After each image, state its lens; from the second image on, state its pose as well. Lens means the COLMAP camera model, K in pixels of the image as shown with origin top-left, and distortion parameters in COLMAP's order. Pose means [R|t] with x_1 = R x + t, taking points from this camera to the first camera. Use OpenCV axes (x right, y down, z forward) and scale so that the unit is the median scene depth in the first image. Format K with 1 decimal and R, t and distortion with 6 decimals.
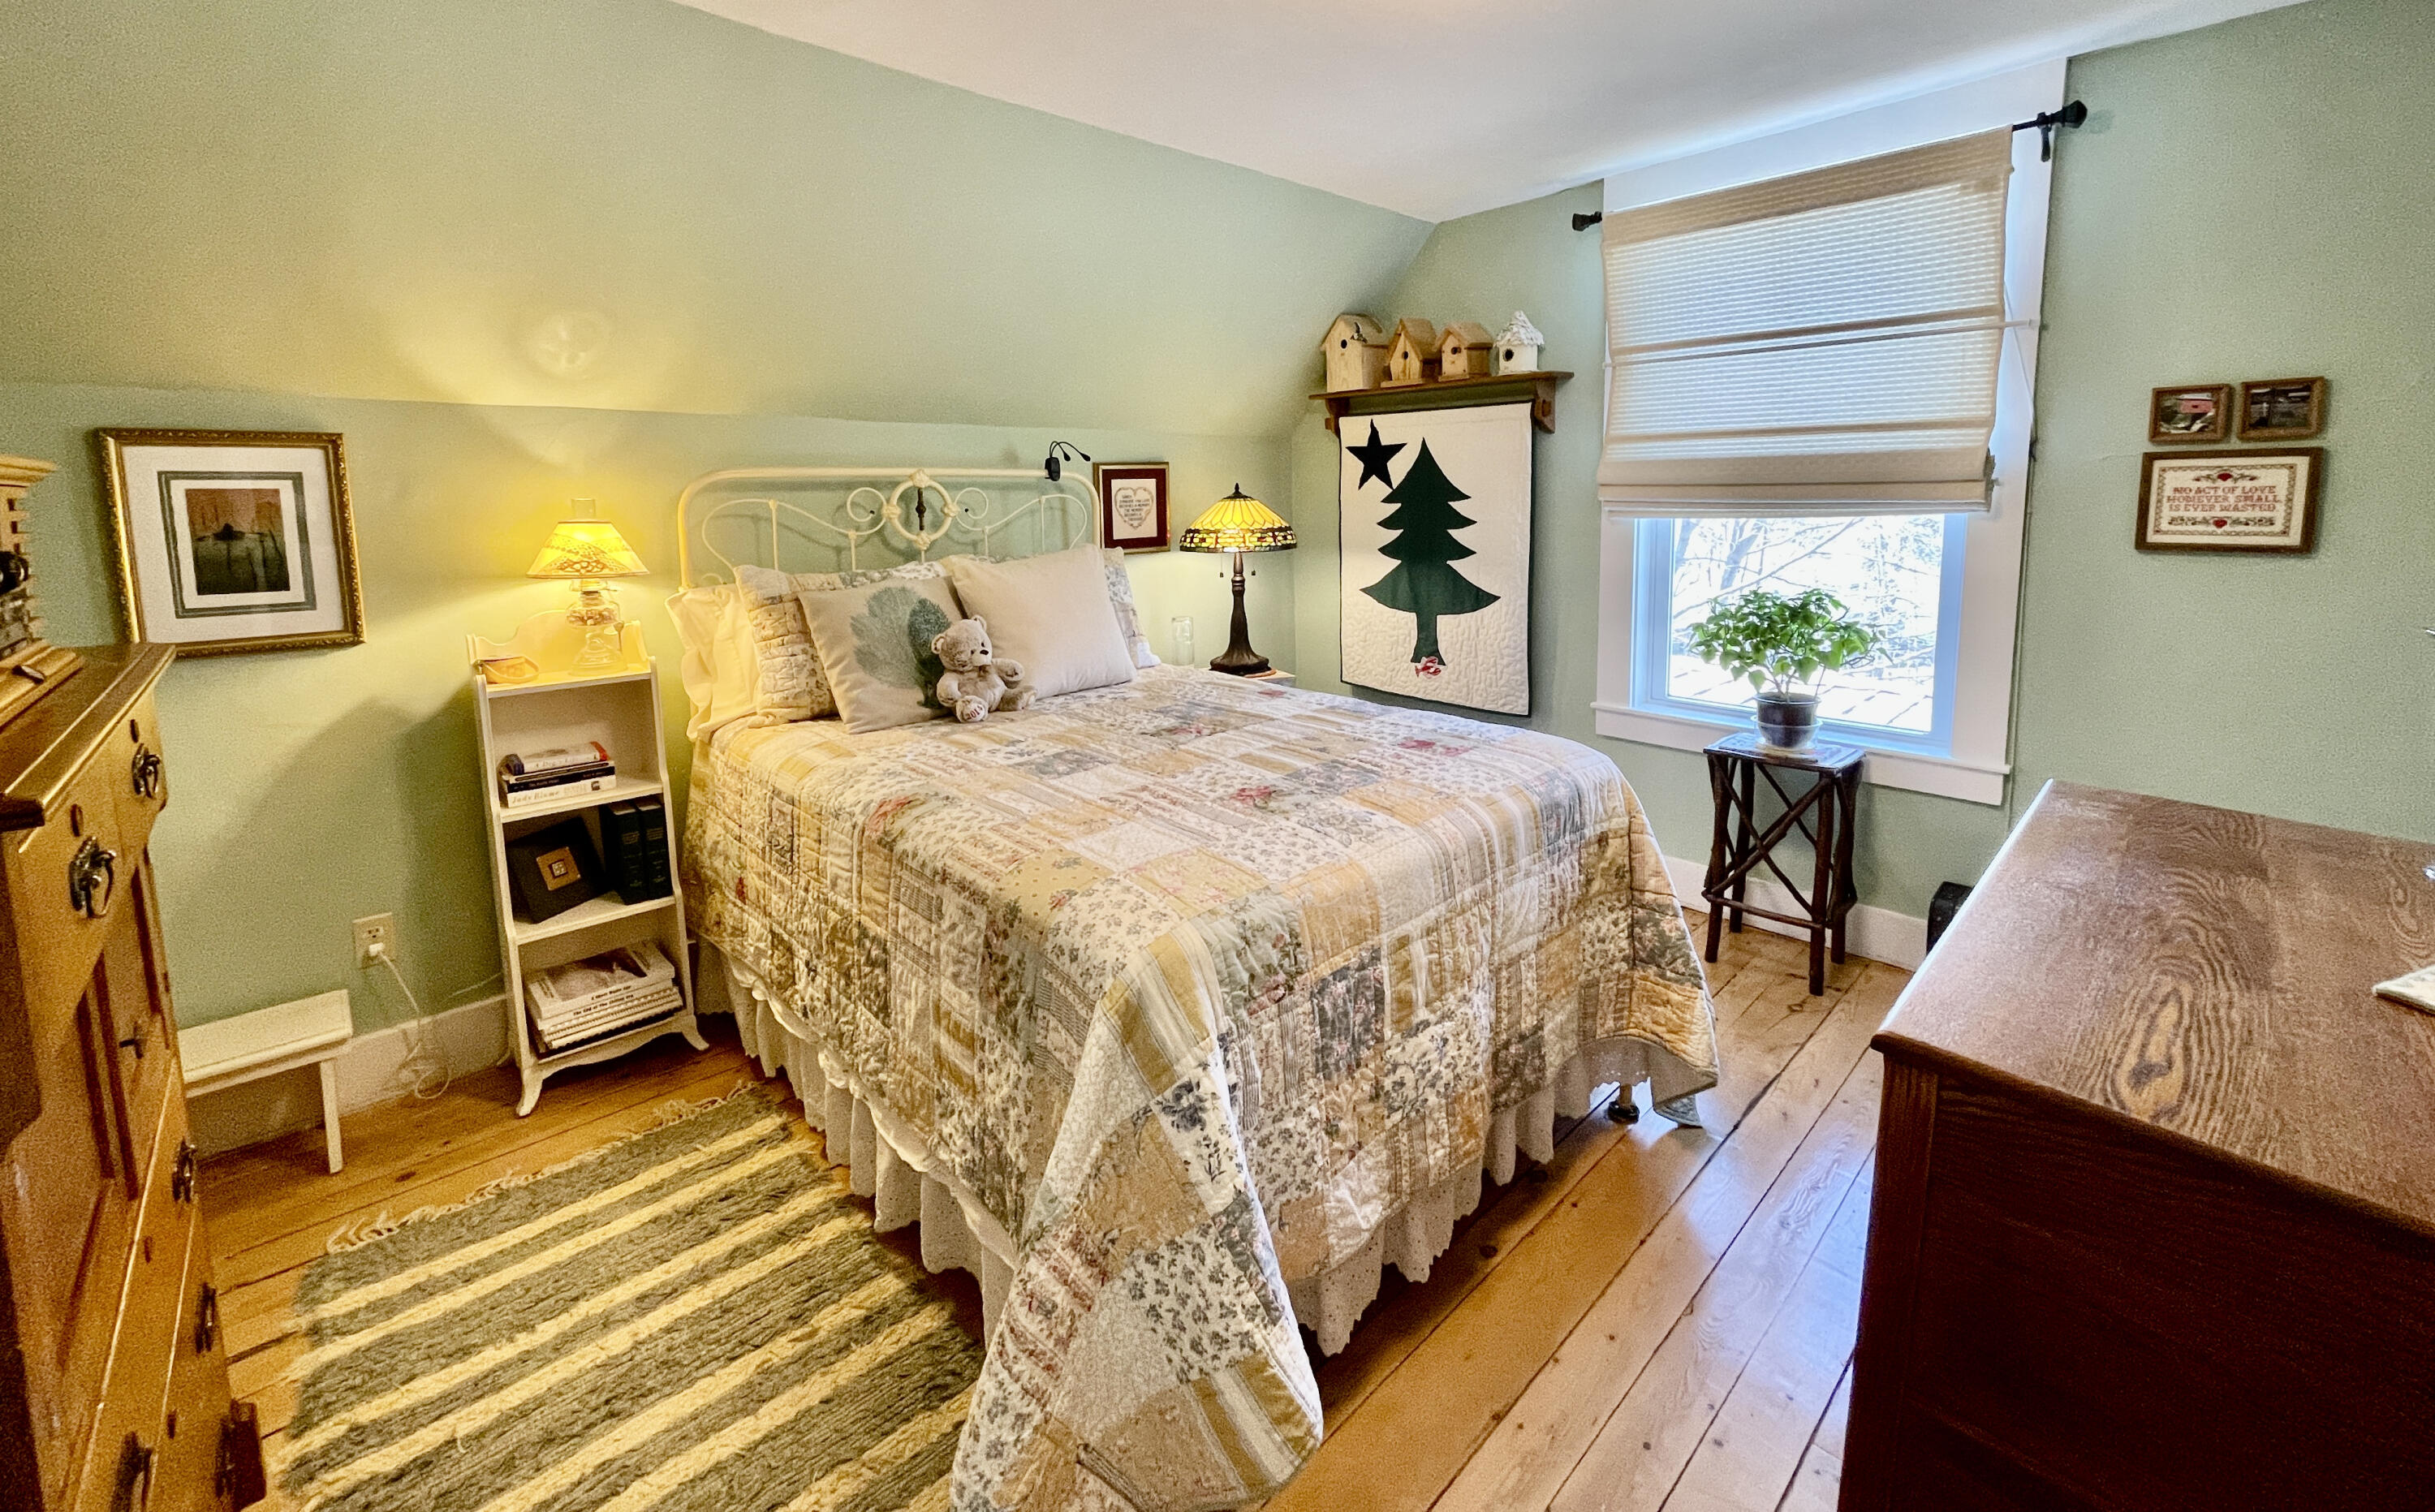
lens RADIAL K [[980.0, 0, 1229.7], [0, 980.0, 610.4], [0, 0, 1]] dist [0.001585, -0.000017]
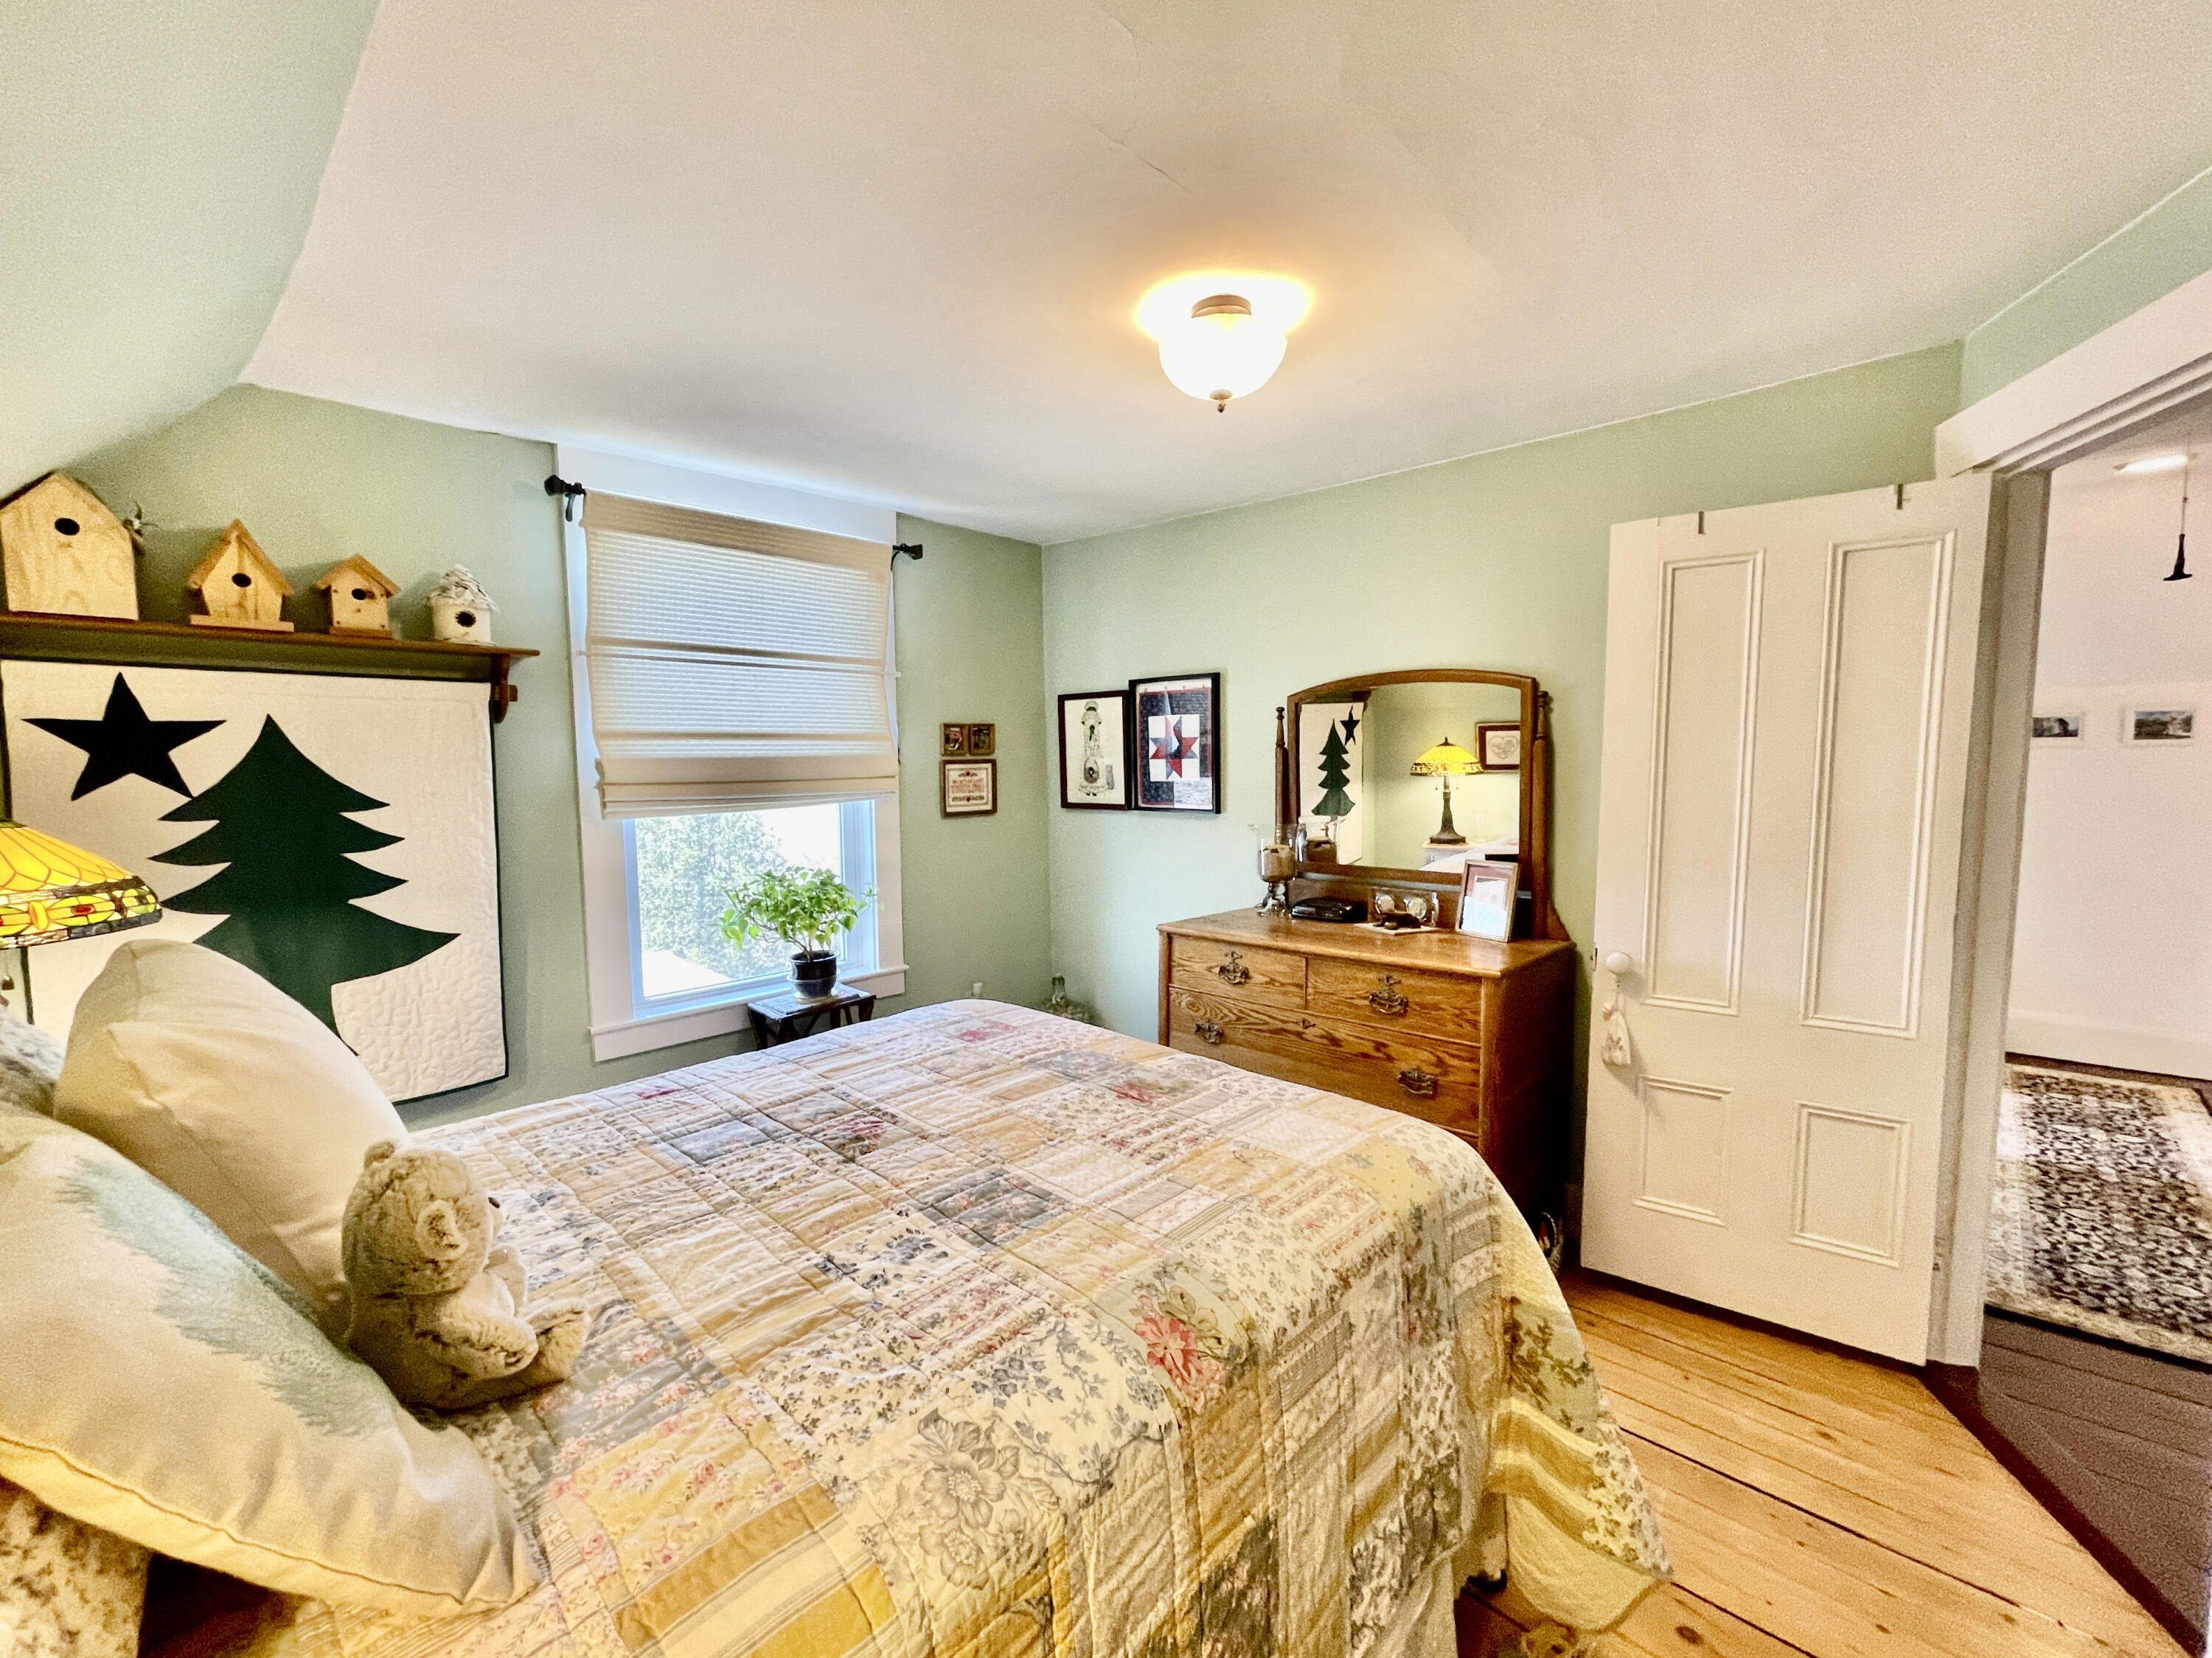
lens RADIAL K [[910.0, 0, 1092.6], [0, 910.0, 844.3], [0, 0, 1]] dist [0.002979, 0.000702]
pose [[-0.043162, -0.074530, 0.996284, -0.682010], [0.141151, 0.986756, 0.079932, -0.106778], [-0.989047, 0.144076, -0.032070, 0.820595]]
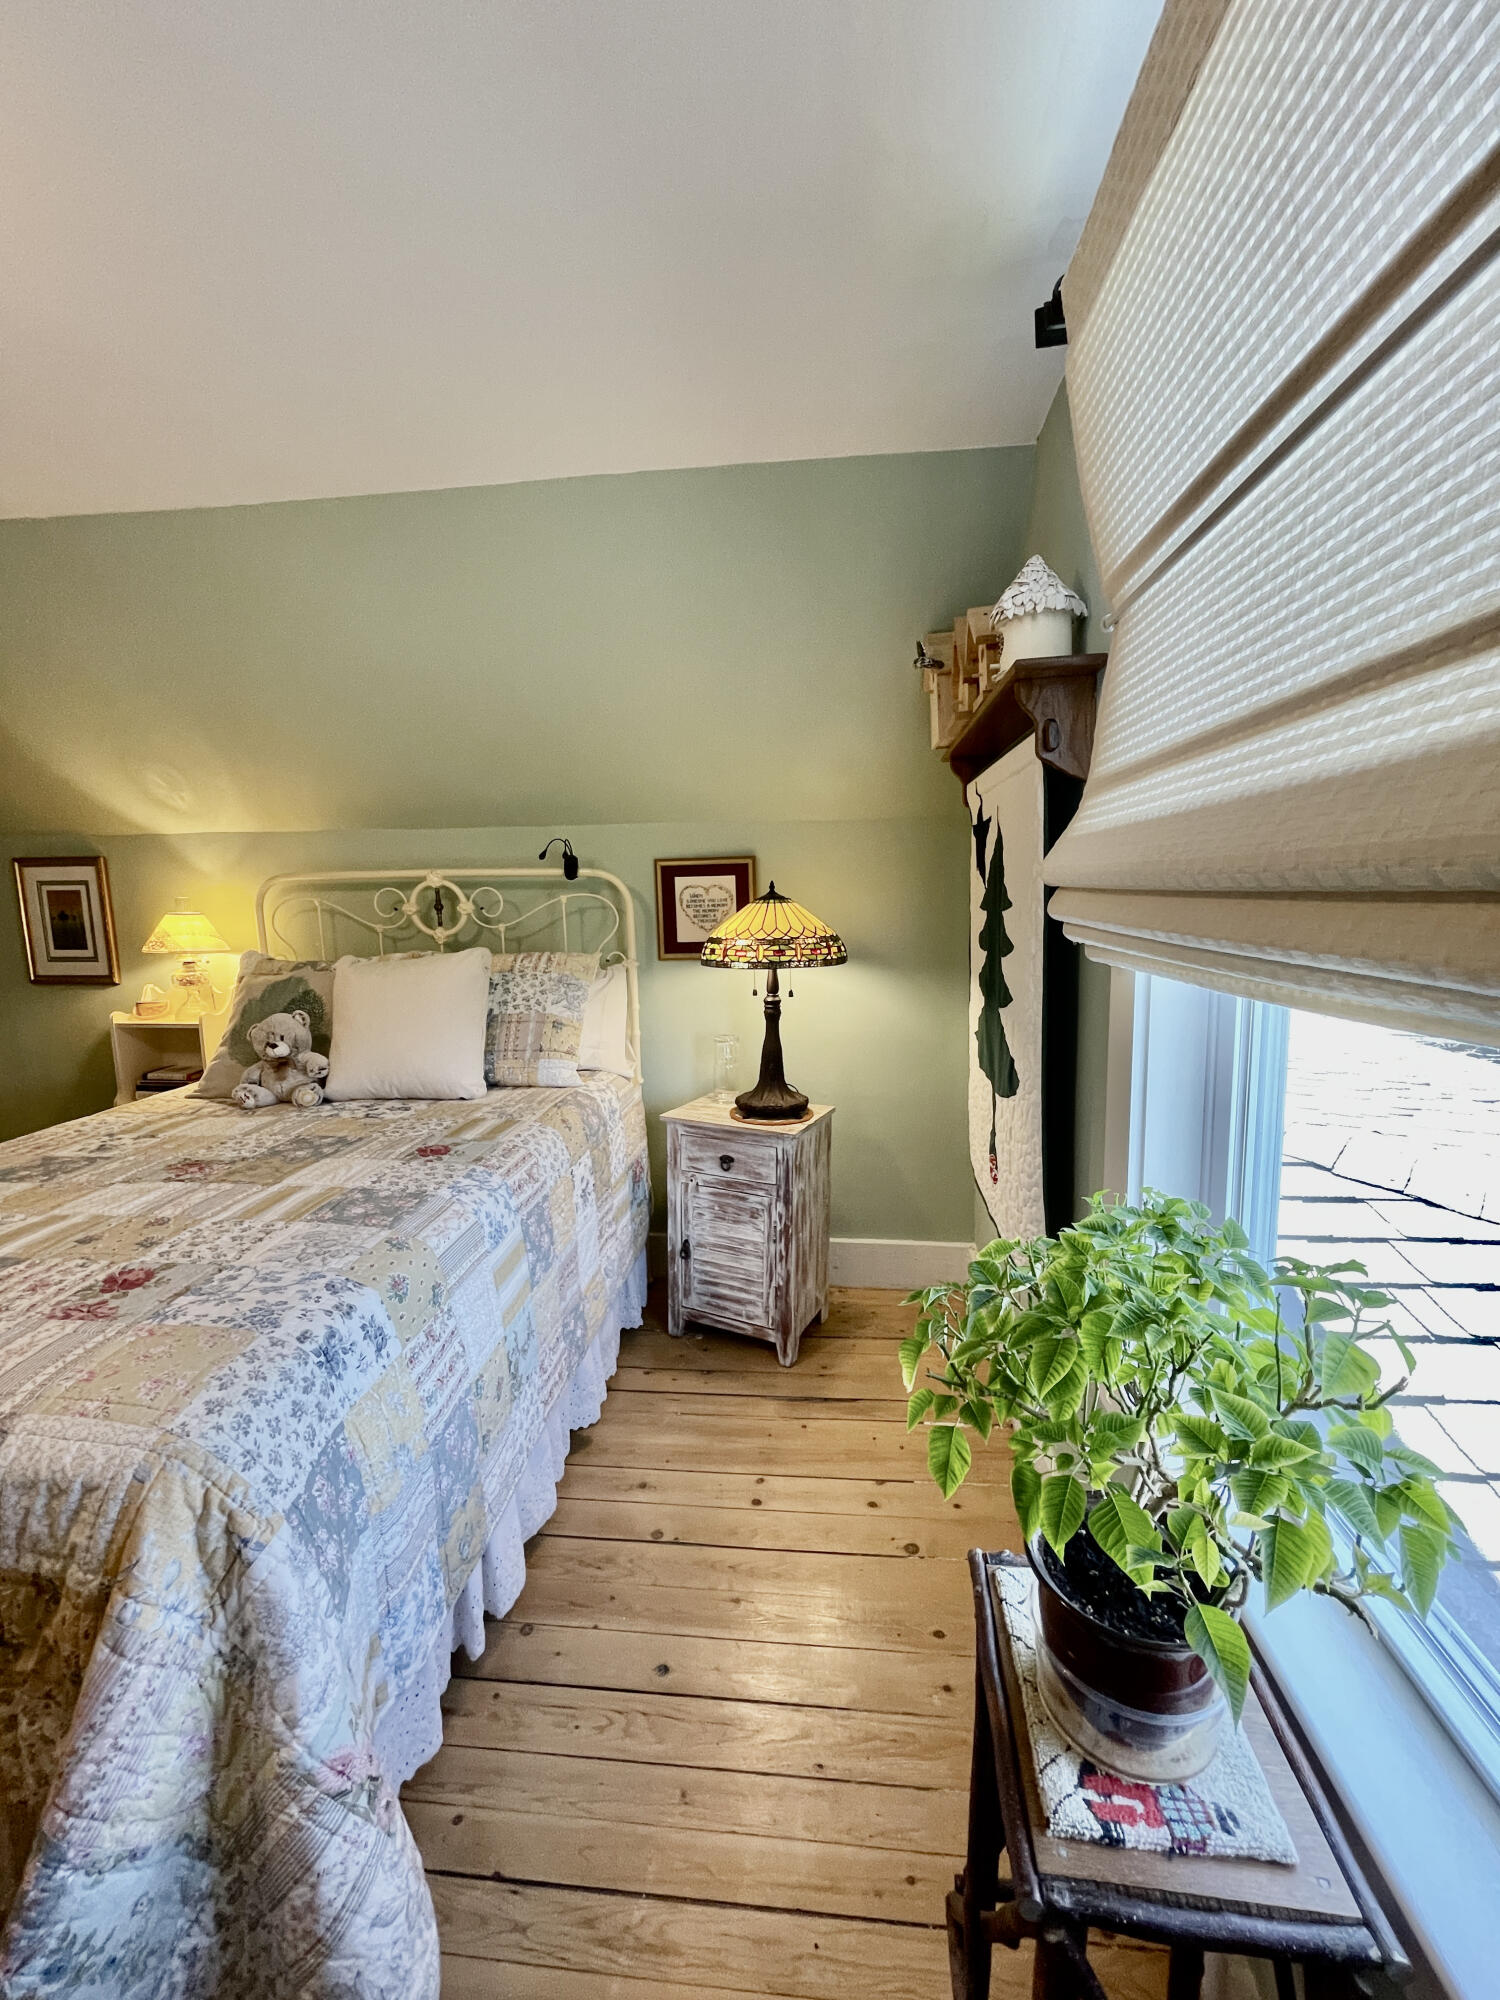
lens RADIAL K [[822.9, 0, 749.9], [0, 822.9, 991.5], [0, 0, 1]] dist [0.002979, 0.000702]
pose [[0.647809, 0.101779, -0.754973, 0.831392], [-0.086687, 0.994446, 0.059680, -0.125723], [0.756855, 0.026785, 0.653034, 0.883462]]
